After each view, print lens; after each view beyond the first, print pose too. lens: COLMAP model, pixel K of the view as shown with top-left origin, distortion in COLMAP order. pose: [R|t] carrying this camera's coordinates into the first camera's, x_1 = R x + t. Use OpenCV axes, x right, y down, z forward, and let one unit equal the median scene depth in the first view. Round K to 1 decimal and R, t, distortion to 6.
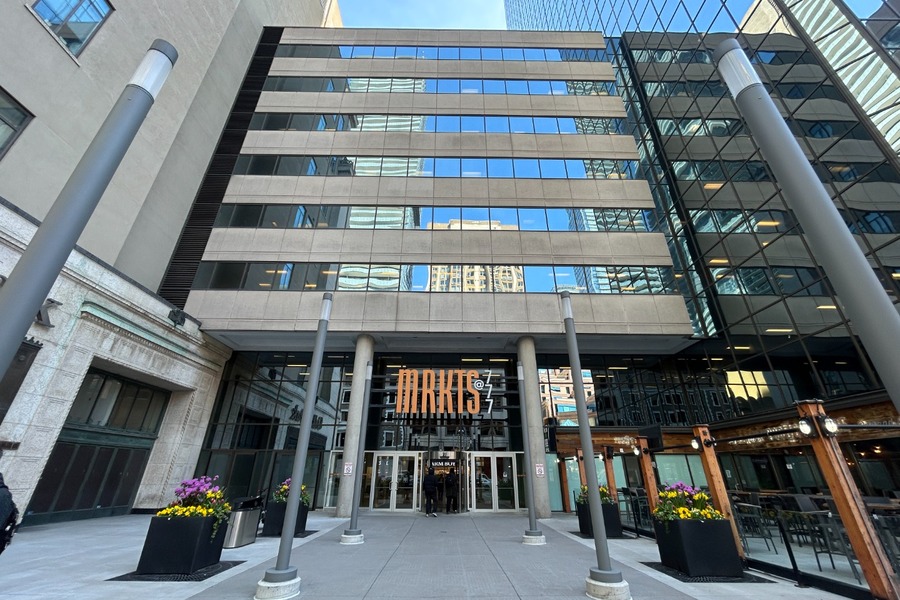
lens RADIAL K [[362.2, 0, 450.0], [0, 362.2, 300.0], [0, 0, 1]] dist [-0.002965, 0.000385]
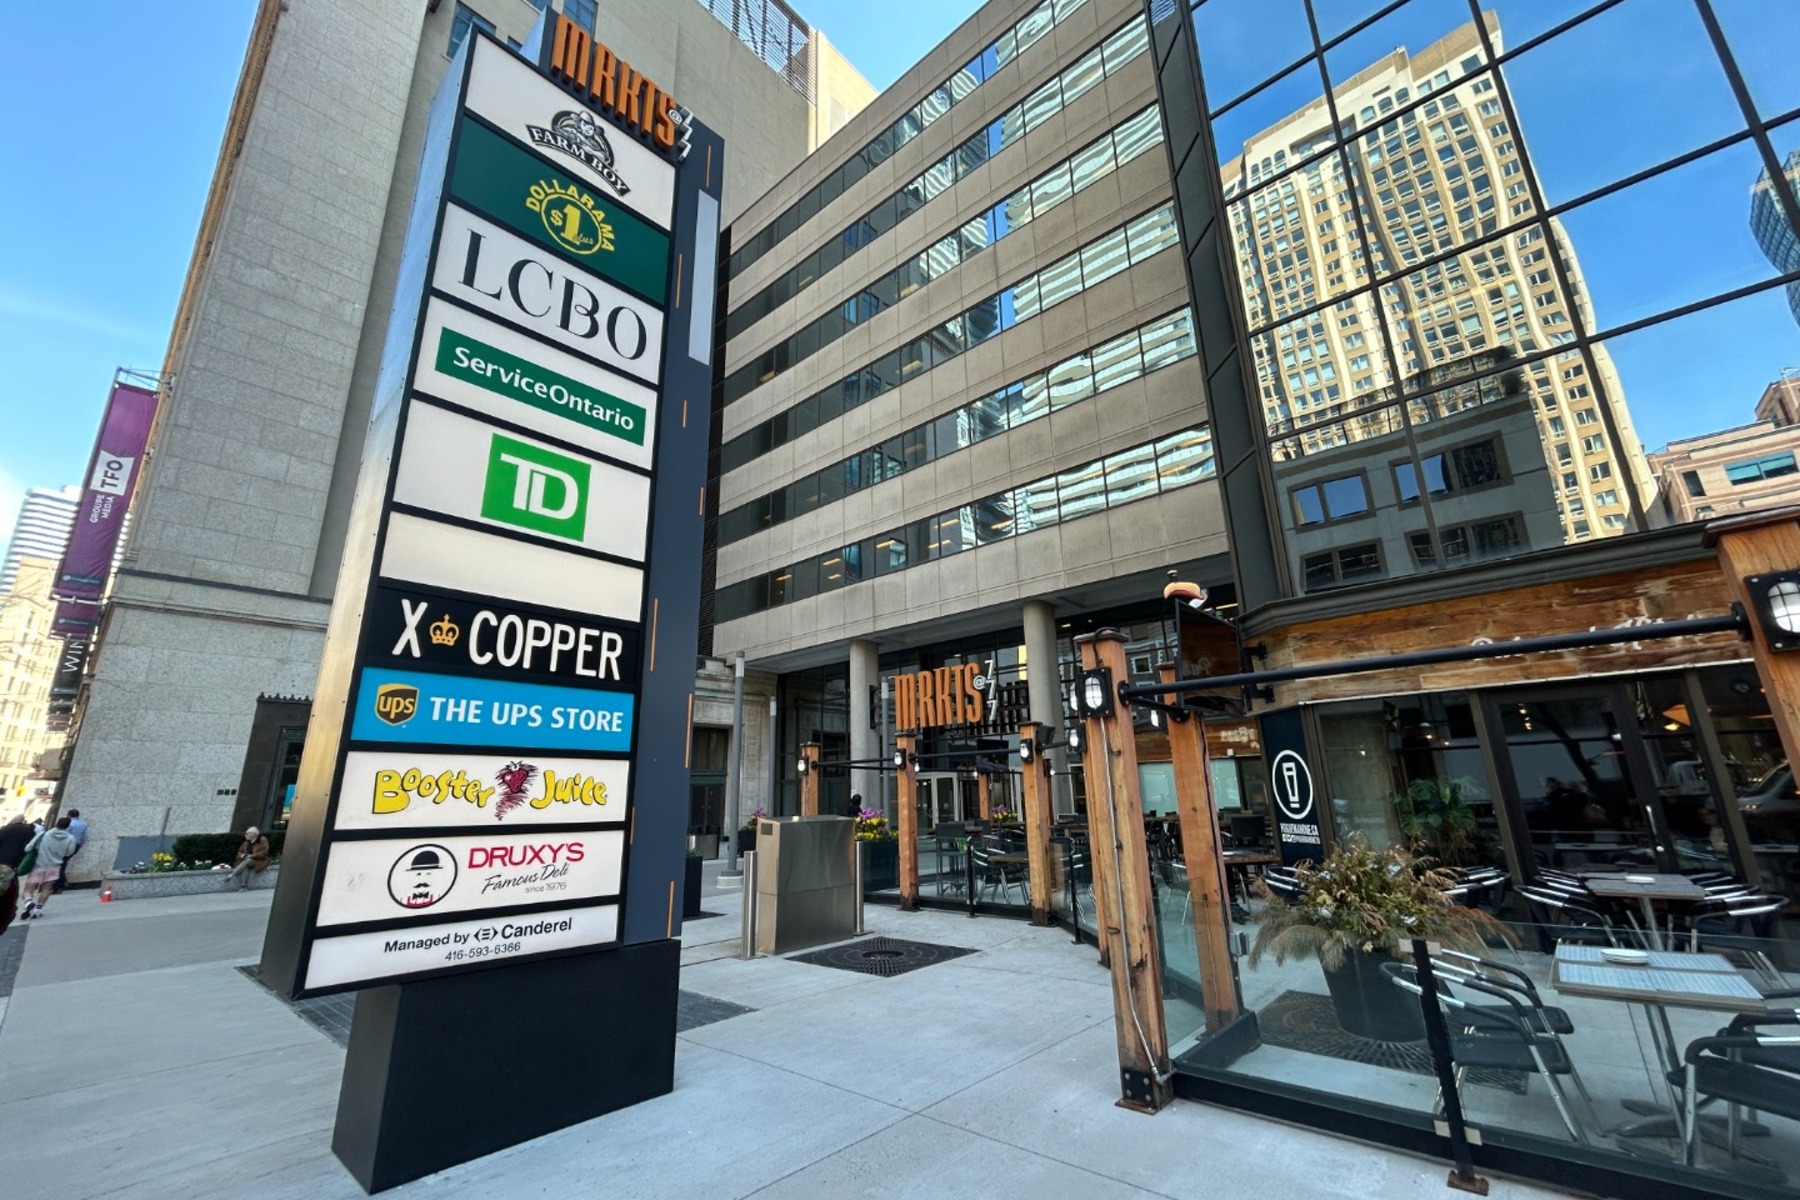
lens RADIAL K [[724.4, 0, 900.0], [0, 724.4, 600.0], [0, 0, 1]] dist [-0.002965, 0.000385]
pose [[0.741641, -0.202114, -0.639623, 0.909720], [0.318582, 0.945255, 0.070704, -0.073127], [0.590316, -0.256210, 0.765430, -0.155026]]
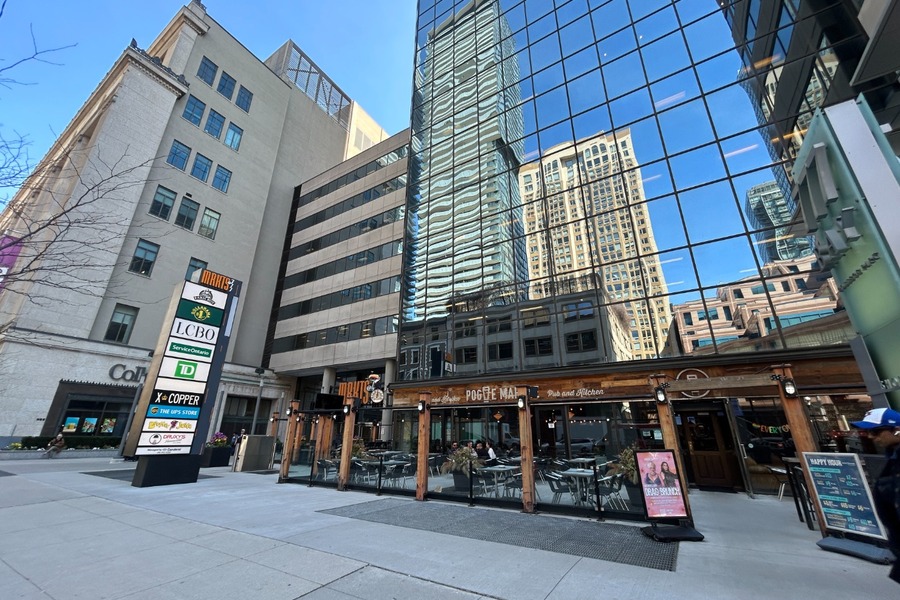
lens RADIAL K [[362.2, 0, 450.0], [0, 362.2, 300.0], [0, 0, 1]] dist [-0.002965, 0.000385]
pose [[0.842619, -0.189197, -0.504180, 1.461152], [0.233034, 0.972156, 0.024653, -0.159774], [0.485478, -0.138264, 0.863246, -0.359869]]
